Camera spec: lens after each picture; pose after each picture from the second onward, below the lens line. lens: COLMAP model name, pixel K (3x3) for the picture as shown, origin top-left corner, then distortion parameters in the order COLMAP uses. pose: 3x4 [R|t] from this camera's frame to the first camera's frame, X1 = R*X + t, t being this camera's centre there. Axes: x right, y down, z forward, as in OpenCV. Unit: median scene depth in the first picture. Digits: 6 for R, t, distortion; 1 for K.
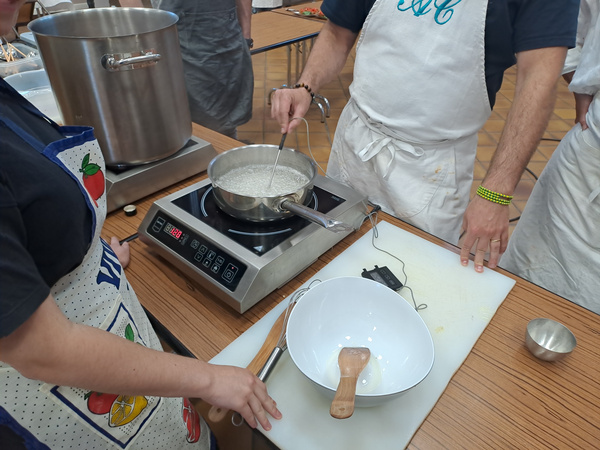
lens RADIAL K [[428.1, 0, 311.0], [0, 428.1, 226.4], [0, 0, 1]] dist [0.008077, 0.003118]
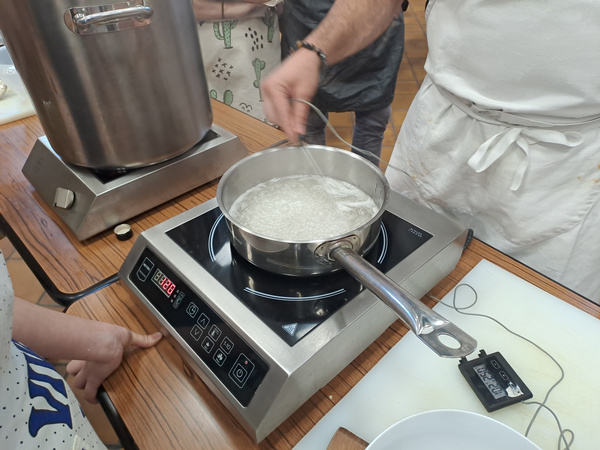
lens RADIAL K [[428.1, 0, 311.0], [0, 428.1, 226.4], [0, 0, 1]] dist [0.008077, 0.003118]
pose [[0.992751, 0.028693, -0.116714, -0.023381], [-0.021424, 0.997779, 0.063067, -0.113443], [0.118265, -0.060110, 0.991161, 0.360464]]
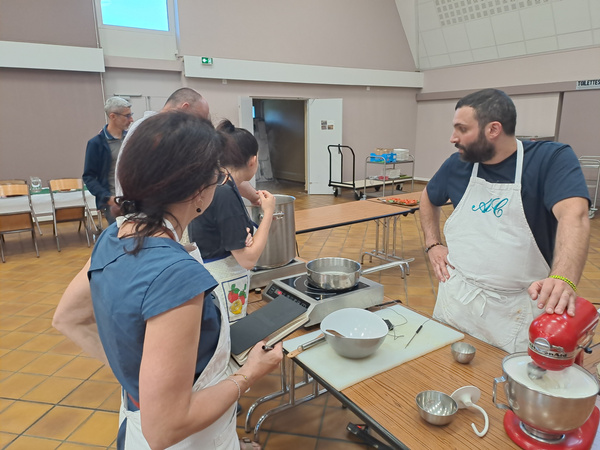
lens RADIAL K [[428.1, 0, 311.0], [0, 428.1, 226.4], [0, 0, 1]] dist [0.008077, 0.003118]
pose [[0.970366, 0.014933, -0.241178, 0.293199], [-0.109329, 0.917219, -0.383089, 0.457638], [0.215493, 0.398104, 0.891670, -0.853666]]
